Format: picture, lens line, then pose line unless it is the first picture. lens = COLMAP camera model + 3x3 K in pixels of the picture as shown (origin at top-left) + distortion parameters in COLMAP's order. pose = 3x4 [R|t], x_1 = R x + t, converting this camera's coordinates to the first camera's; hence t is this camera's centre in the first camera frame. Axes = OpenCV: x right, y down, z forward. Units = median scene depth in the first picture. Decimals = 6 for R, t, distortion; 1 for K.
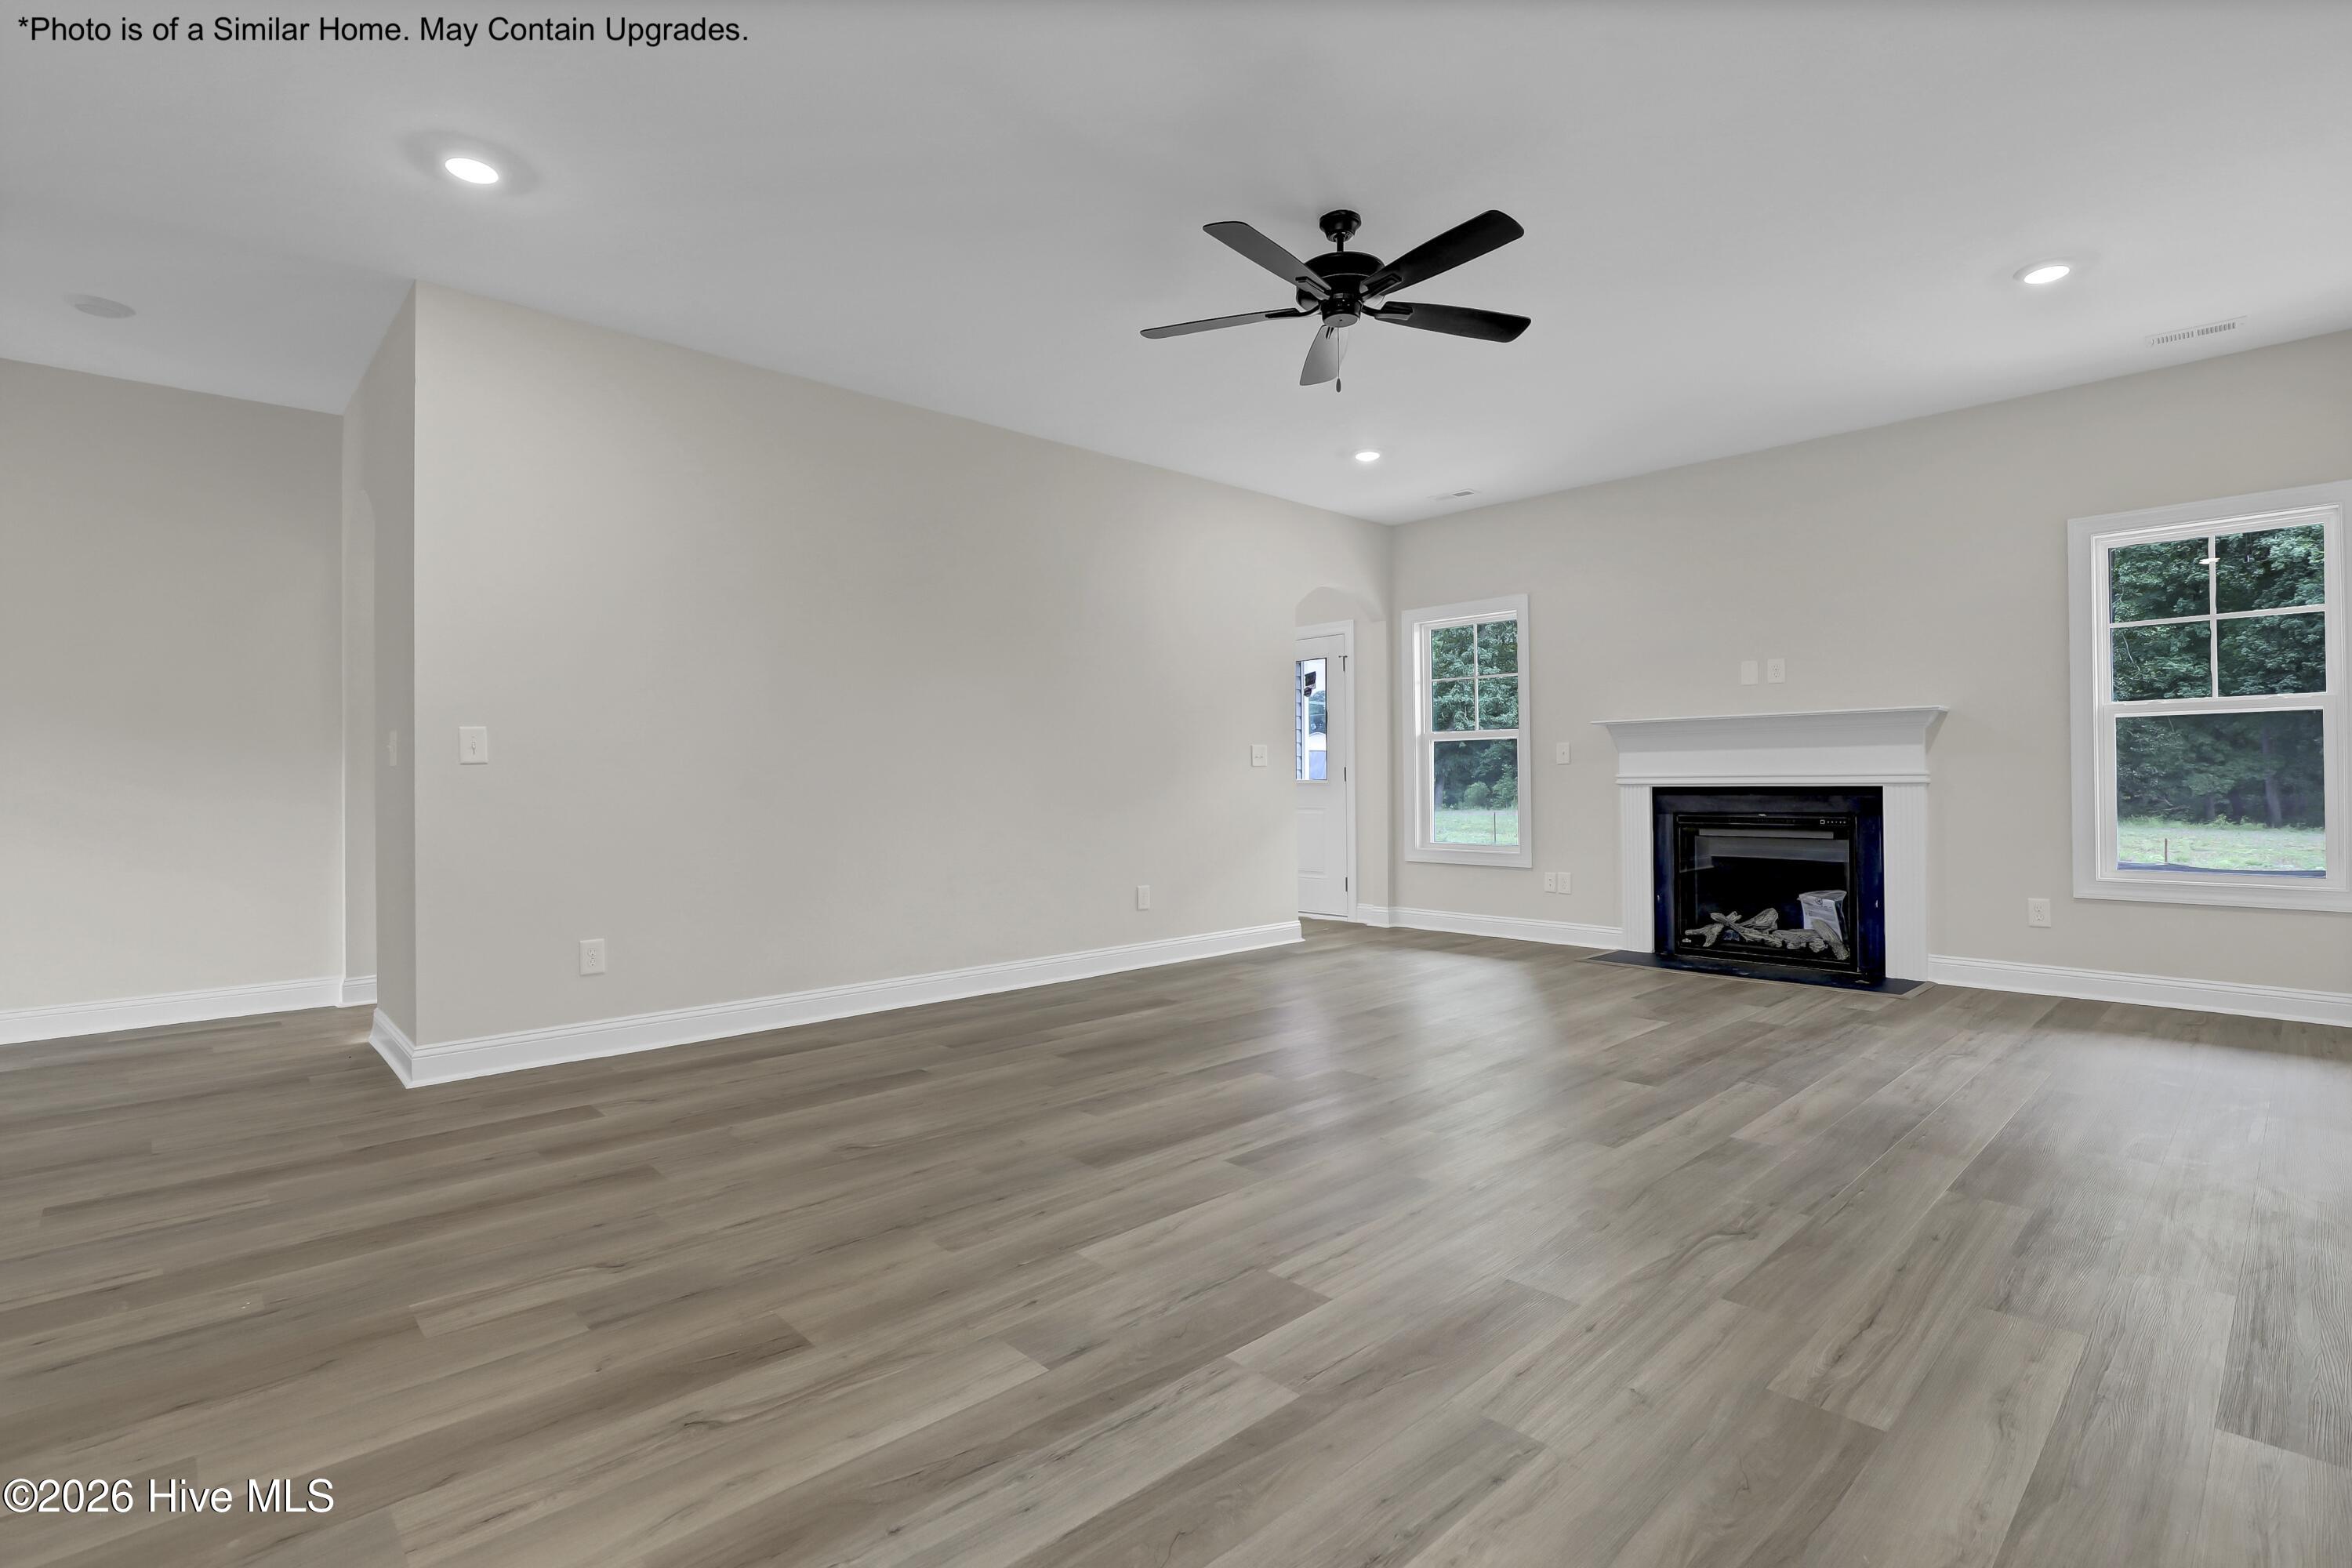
lens RADIAL K [[1093.6, 0, 1198.0], [0, 1093.6, 783.5], [0, 0, 1]] dist [-0.009547, 0.000704]
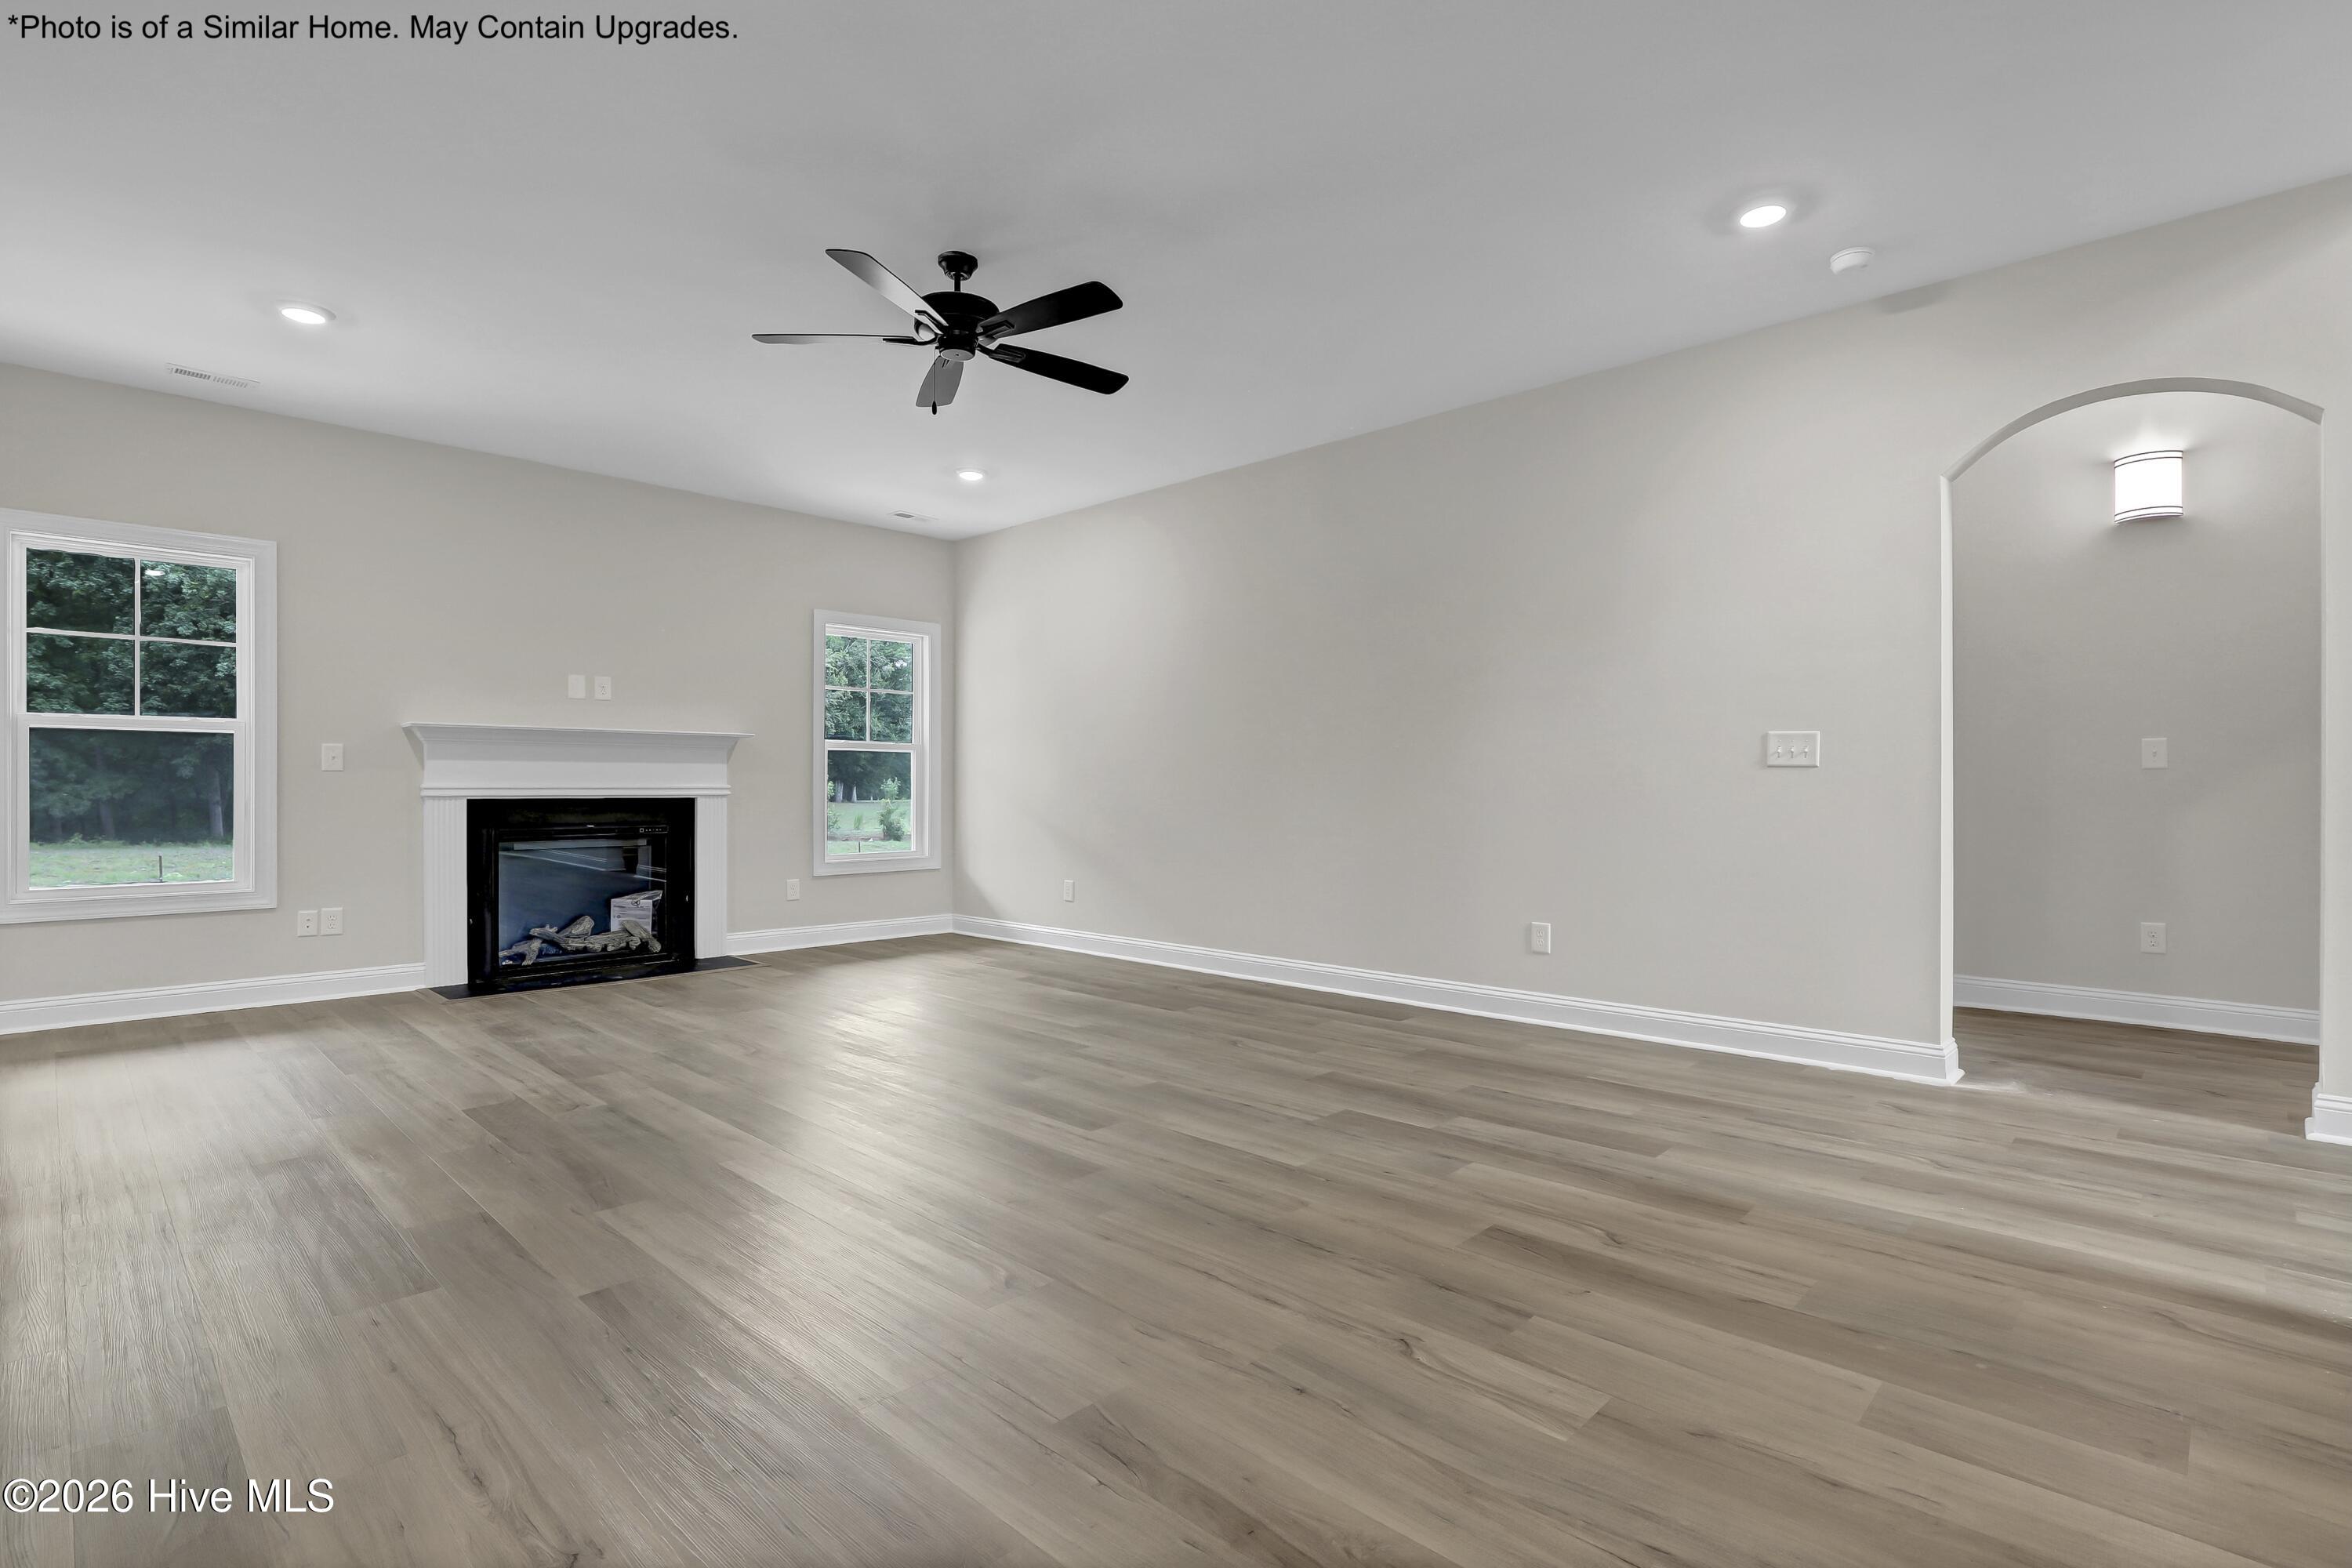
lens RADIAL K [[1093.6, 0, 1198.0], [0, 1093.6, 783.5], [0, 0, 1]] dist [-0.009547, 0.000704]
pose [[-0.035237, 0.016126, 0.999249, -0.590875], [0.000722, 0.999870, -0.016111, 0.006377], [-0.999379, 0.000154, -0.035244, 0.504519]]
